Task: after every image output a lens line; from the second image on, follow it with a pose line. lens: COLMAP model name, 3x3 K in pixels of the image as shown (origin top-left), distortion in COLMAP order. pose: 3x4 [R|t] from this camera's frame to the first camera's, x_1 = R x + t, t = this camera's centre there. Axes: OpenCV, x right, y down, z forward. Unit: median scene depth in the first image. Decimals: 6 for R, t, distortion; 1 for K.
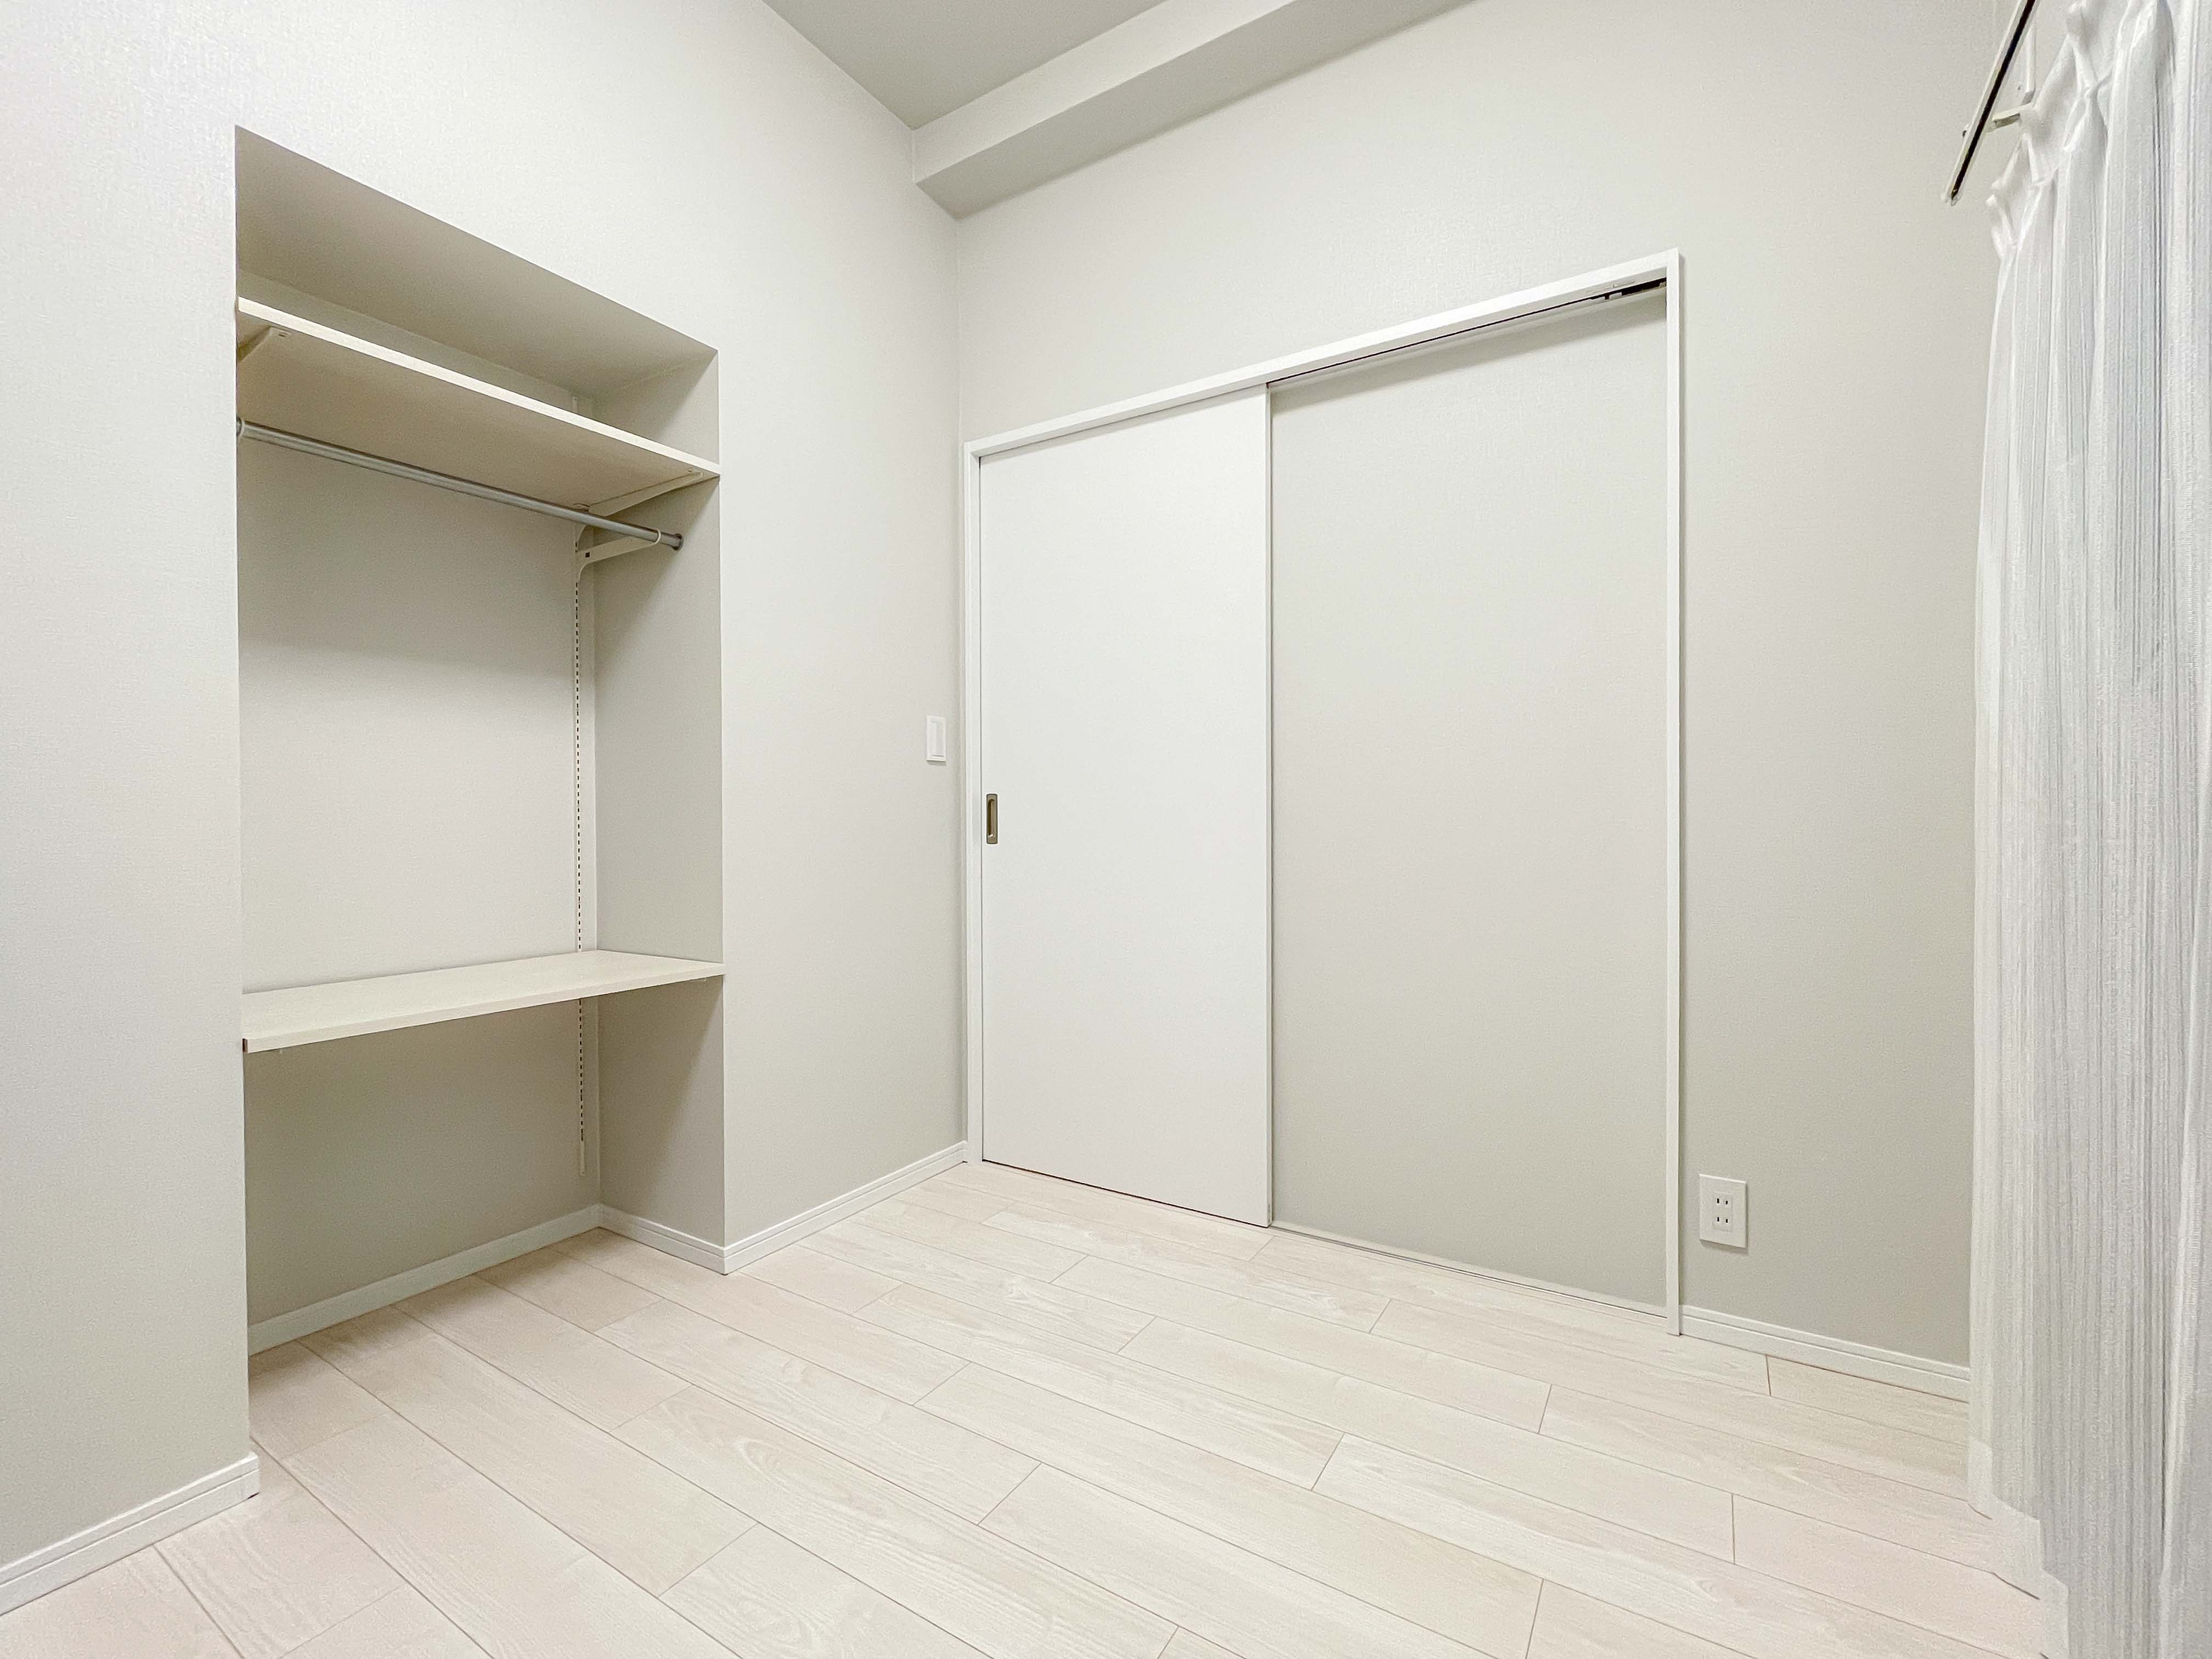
lens RADIAL K [[935.8, 0, 1120.3], [0, 935.8, 822.5], [0, 0, 1]] dist [-0.000339, 0.000092]
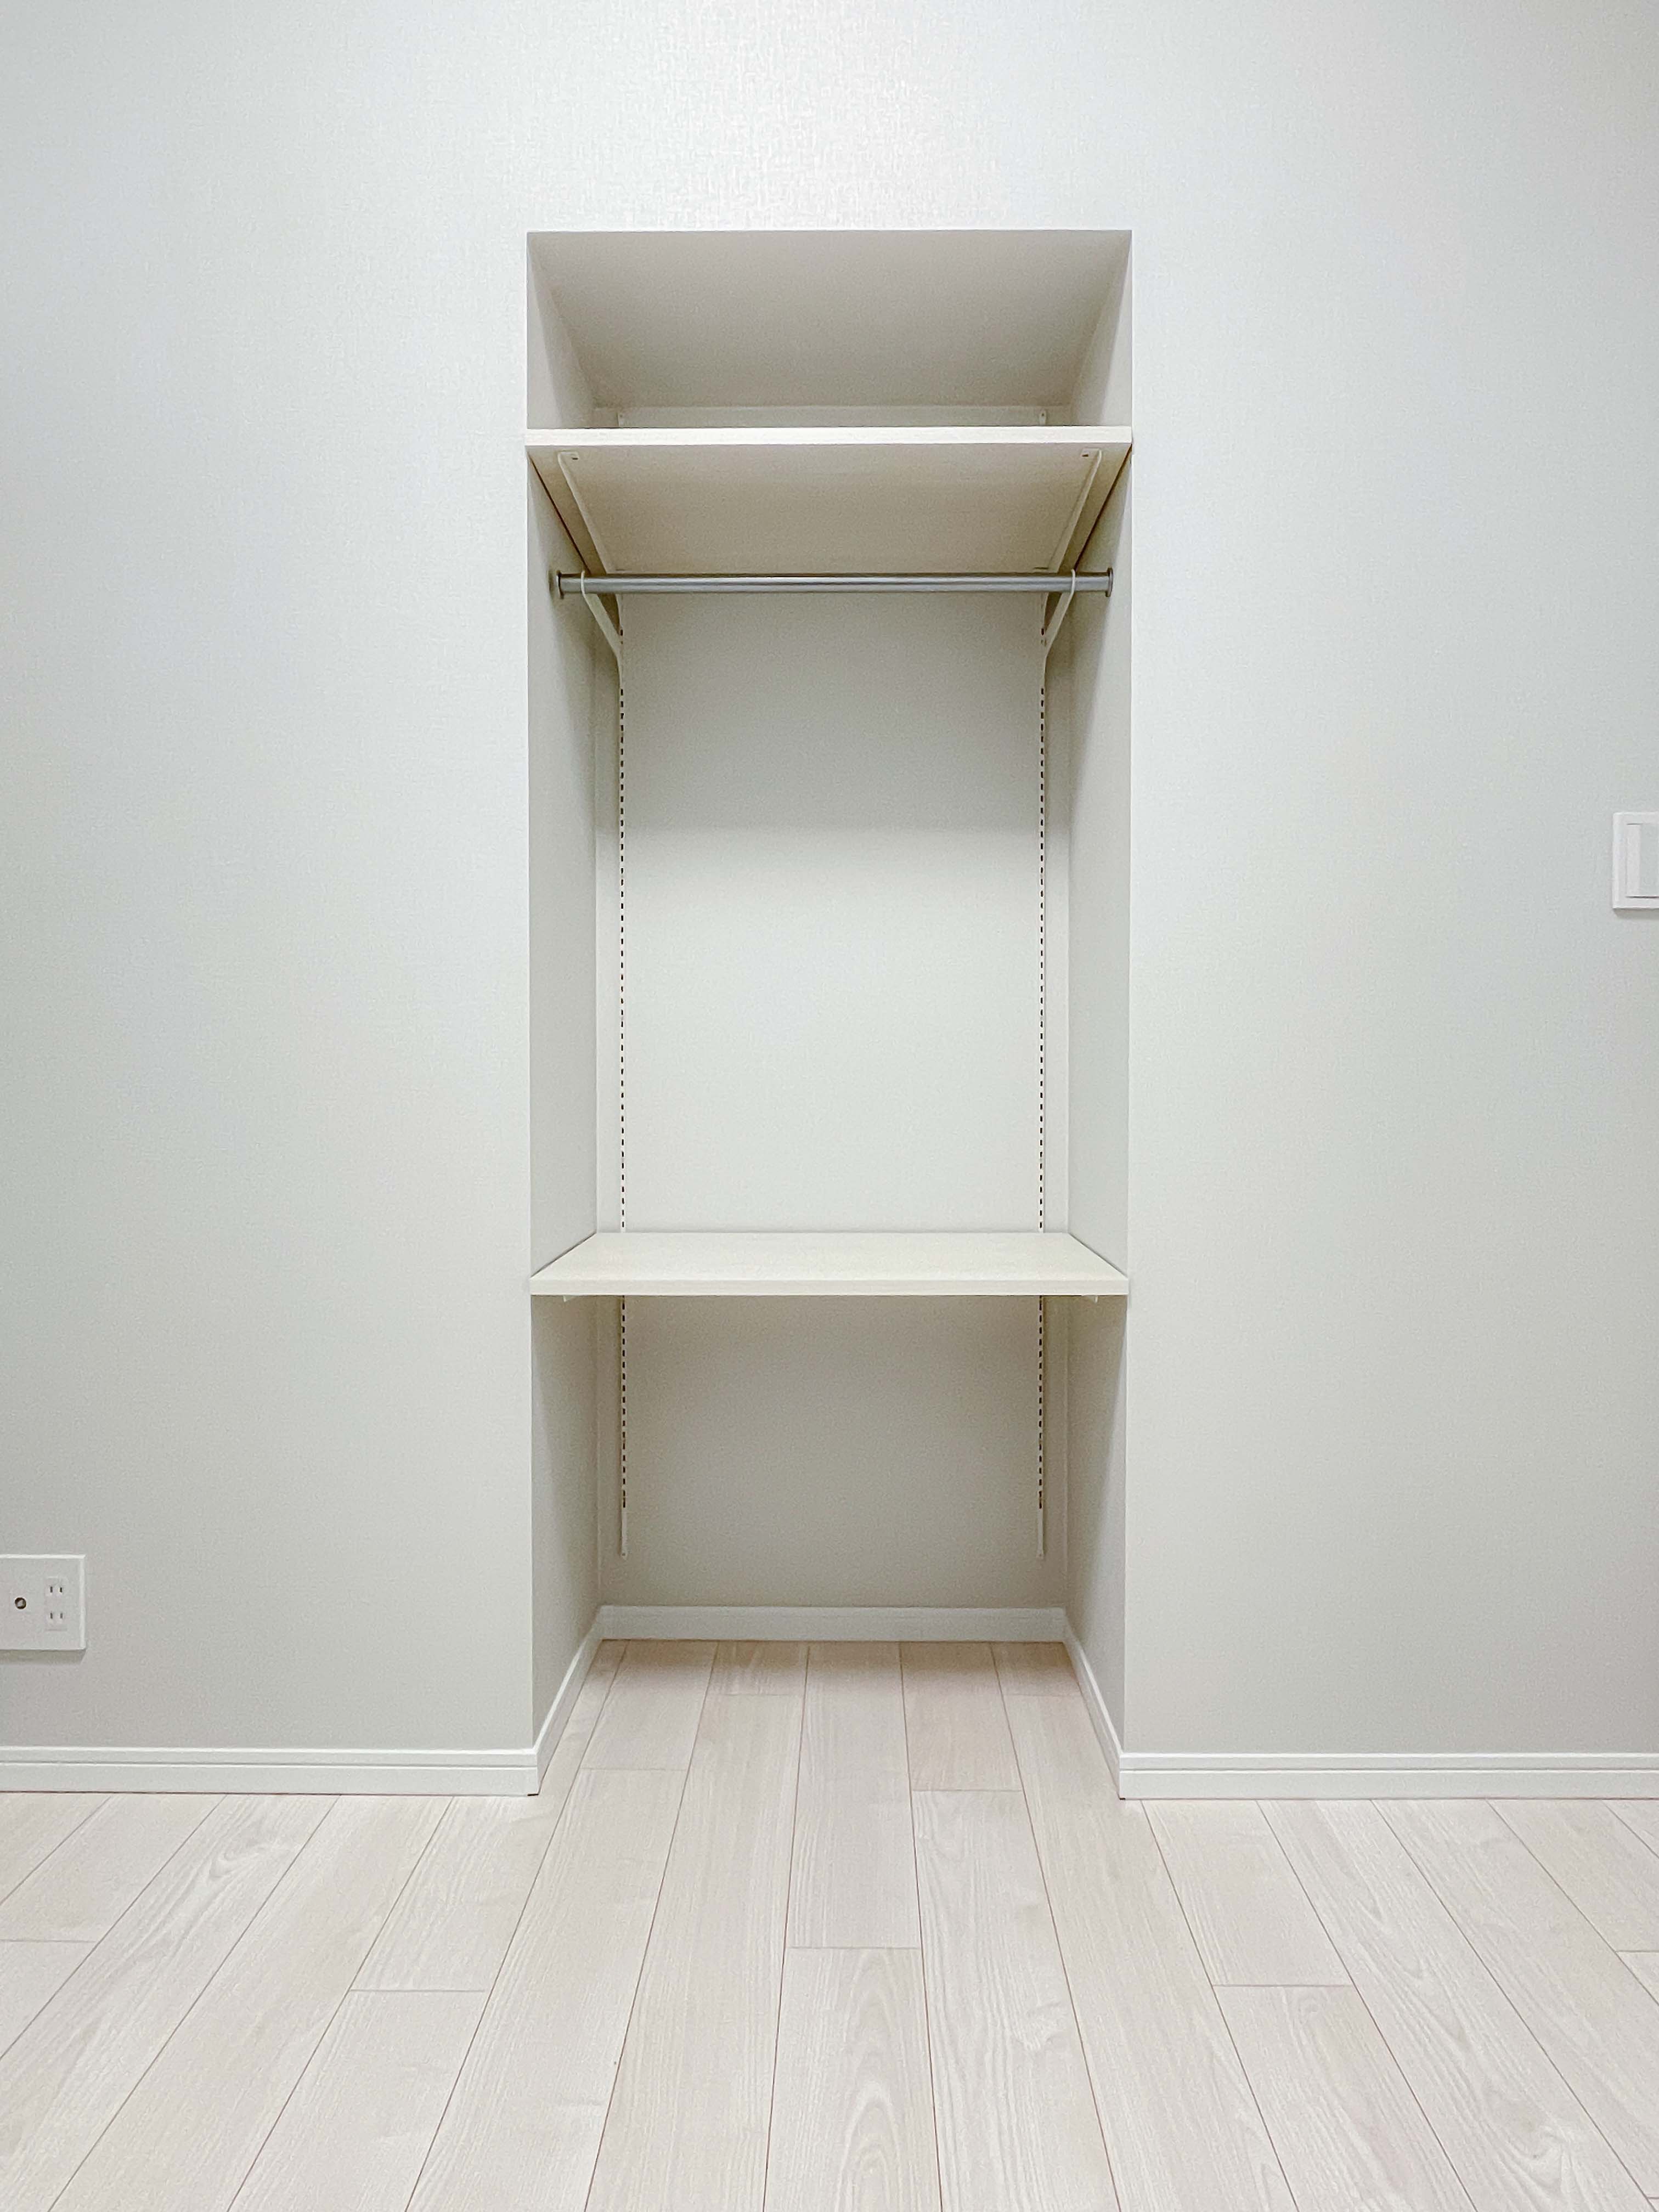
lens RADIAL K [[1372.3, 0, 834.9], [0, 1372.3, 1092.9], [0, 0, 1]] dist [-0.005456, 0.001271]
pose [[0.523953, 0.027574, -0.851301, 0.236078], [-0.008964, 0.999599, 0.026860, 0.013343], [0.851700, -0.006442, 0.523990, 0.431353]]
